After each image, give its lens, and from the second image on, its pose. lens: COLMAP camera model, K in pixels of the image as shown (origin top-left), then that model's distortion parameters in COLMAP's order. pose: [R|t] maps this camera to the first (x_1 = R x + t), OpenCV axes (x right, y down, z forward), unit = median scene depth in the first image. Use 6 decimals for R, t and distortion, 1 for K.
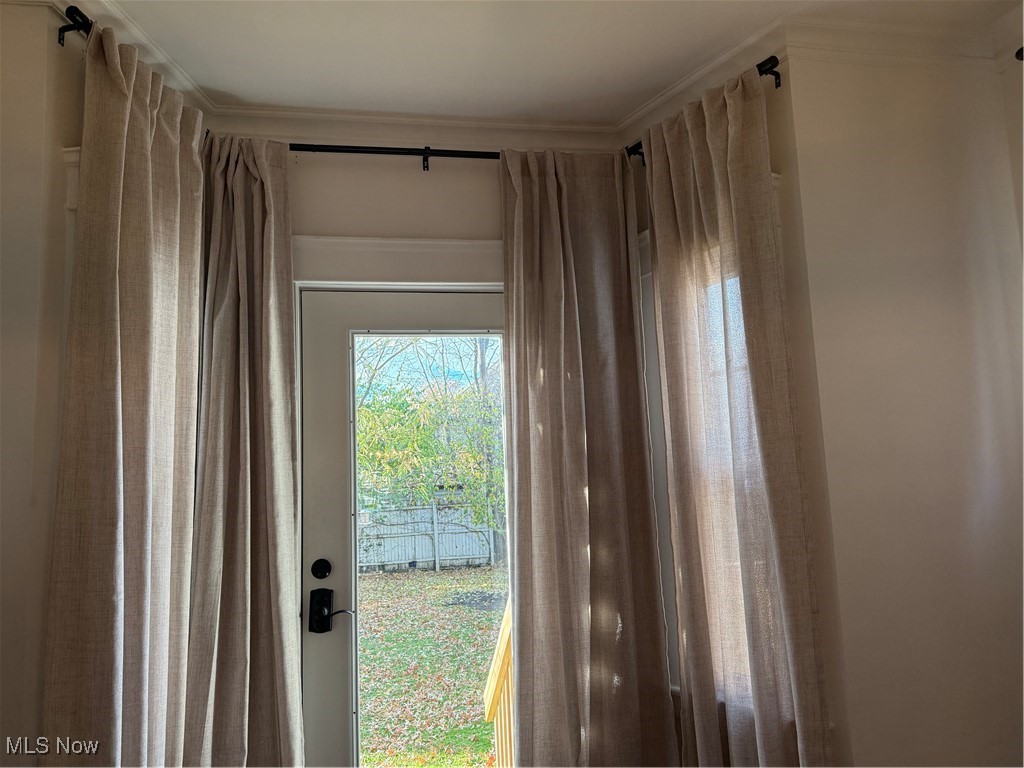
lens RADIAL K [[810.7, 0, 512.0], [0, 810.7, 384.0], [0, 0, 1]] dist [0.156859, -0.299307]
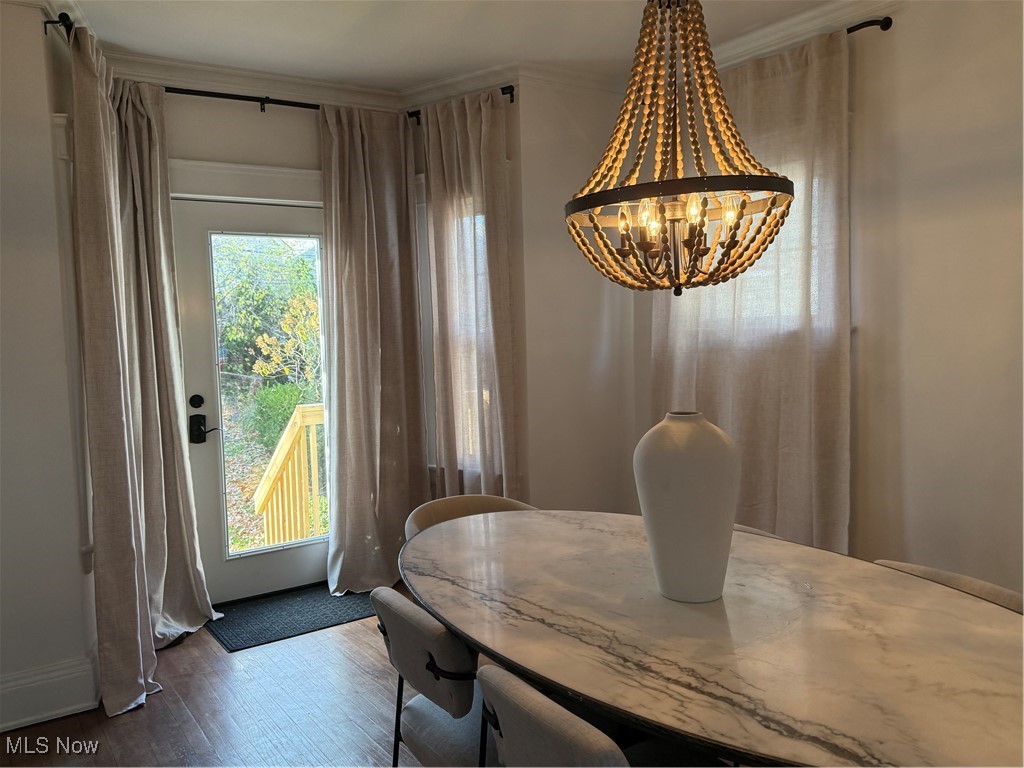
lens RADIAL K [[810.7, 0, 512.0], [0, 810.7, 384.0], [0, 0, 1]] dist [0.156859, -0.299307]
pose [[0.925650, -0.012845, 0.378164, -0.274398], [-0.061588, 0.980981, 0.184073, -0.108083], [-0.373336, -0.193678, 0.907254, -0.528882]]
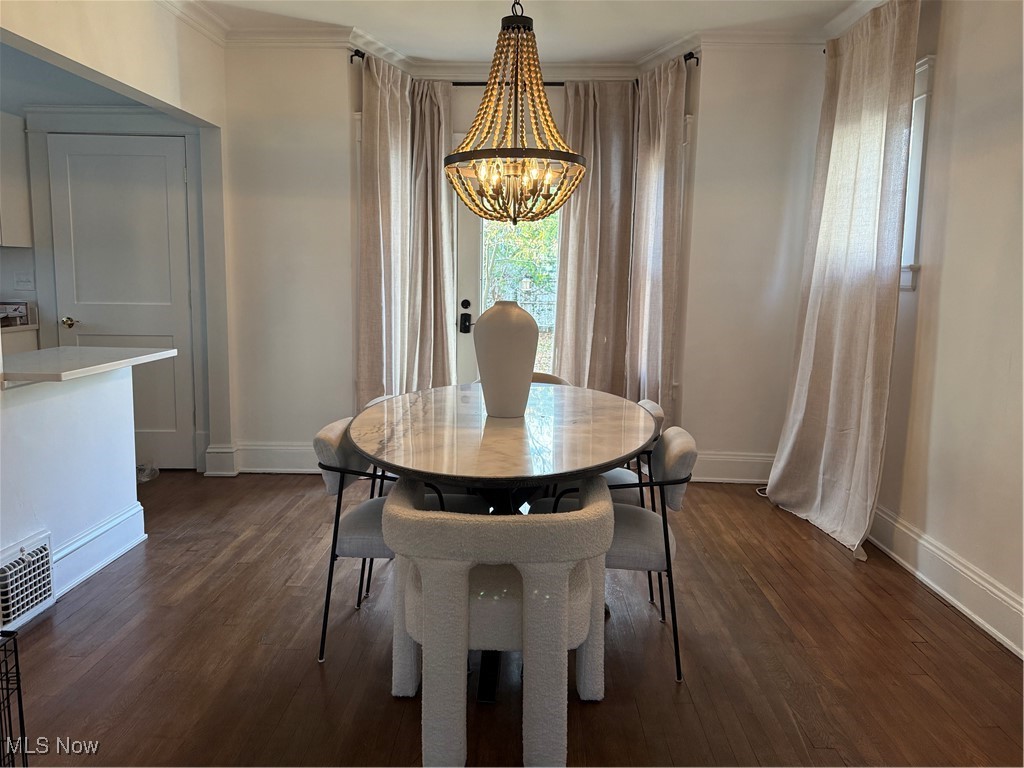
lens RADIAL K [[810.7, 0, 512.0], [0, 810.7, 384.0], [0, 0, 1]] dist [0.156859, -0.299307]
pose [[0.972476, 0.088711, -0.215456, 0.358701], [-0.026222, 0.960481, 0.277108, -0.161379], [0.231524, -0.263831, 0.936371, -0.998680]]
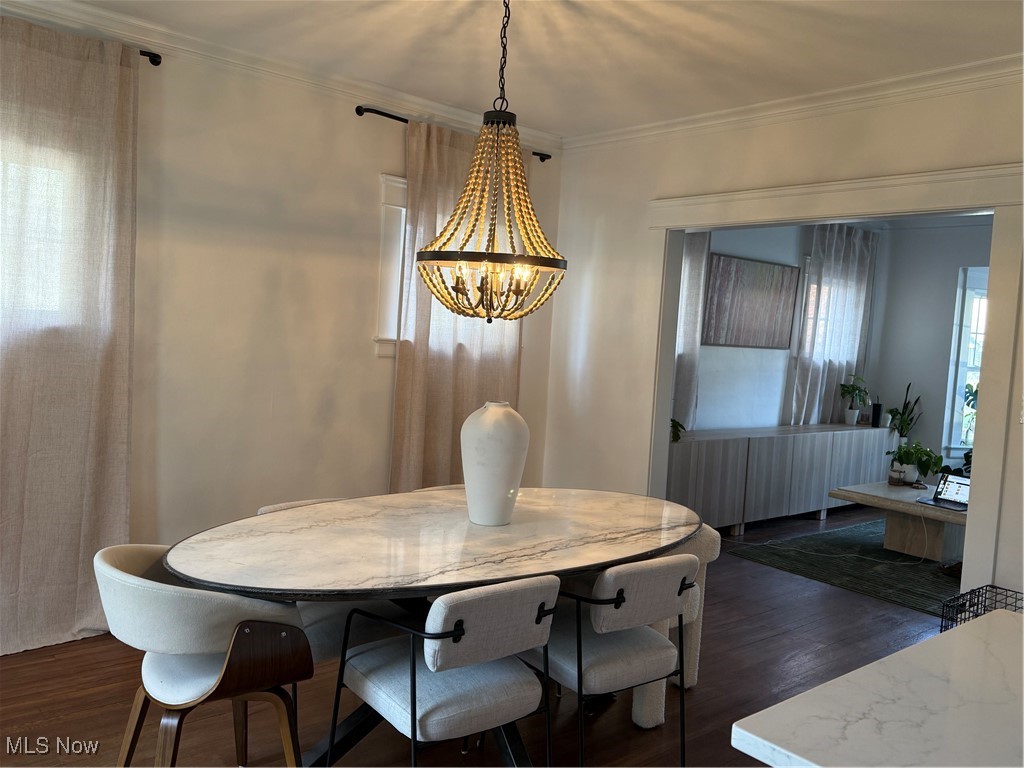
lens RADIAL K [[816.2, 0, 512.0], [0, 816.2, 384.0], [0, 0, 1]] dist [0.060604, -0.088462]
pose [[-0.475040, -0.040383, 0.879037, -0.793558], [-0.161935, 0.985898, -0.042219, 0.049867], [-0.864936, -0.162402, -0.474880, 0.505498]]
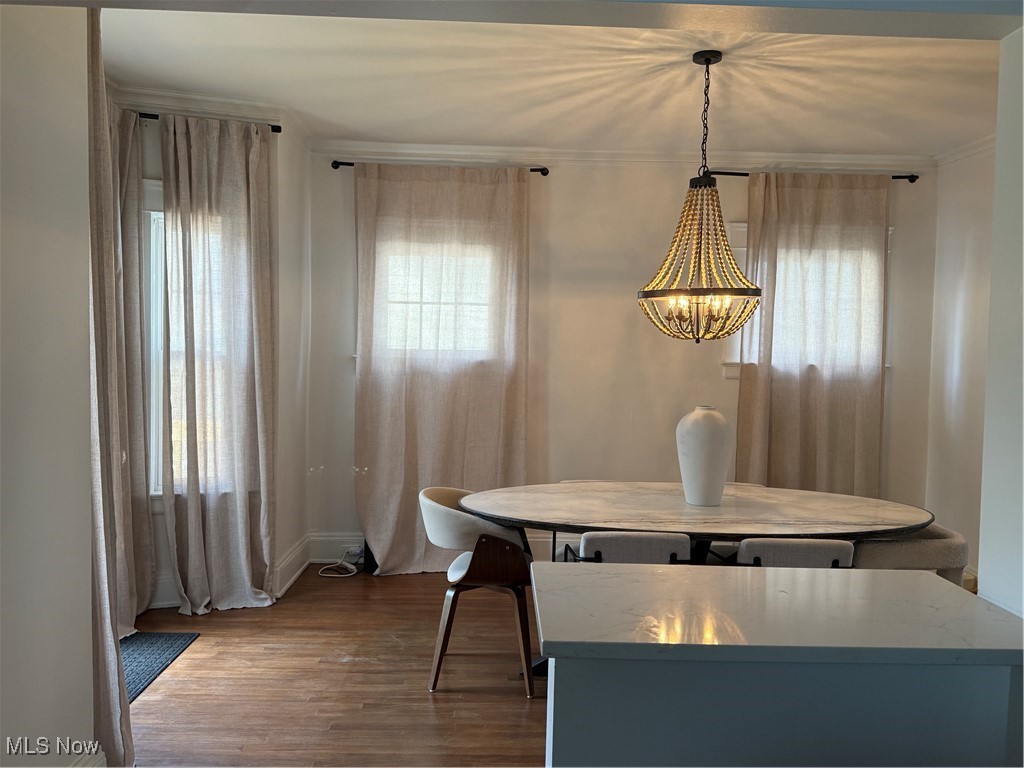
lens RADIAL K [[810.7, 0, 512.0], [0, 810.7, 384.0], [0, 0, 1]] dist [0.156859, -0.299307]
pose [[0.184454, 0.001785, 0.982840, -1.200372], [-0.165328, 0.985805, 0.029238, 0.010258], [-0.968836, -0.167884, 0.182131, 0.100169]]
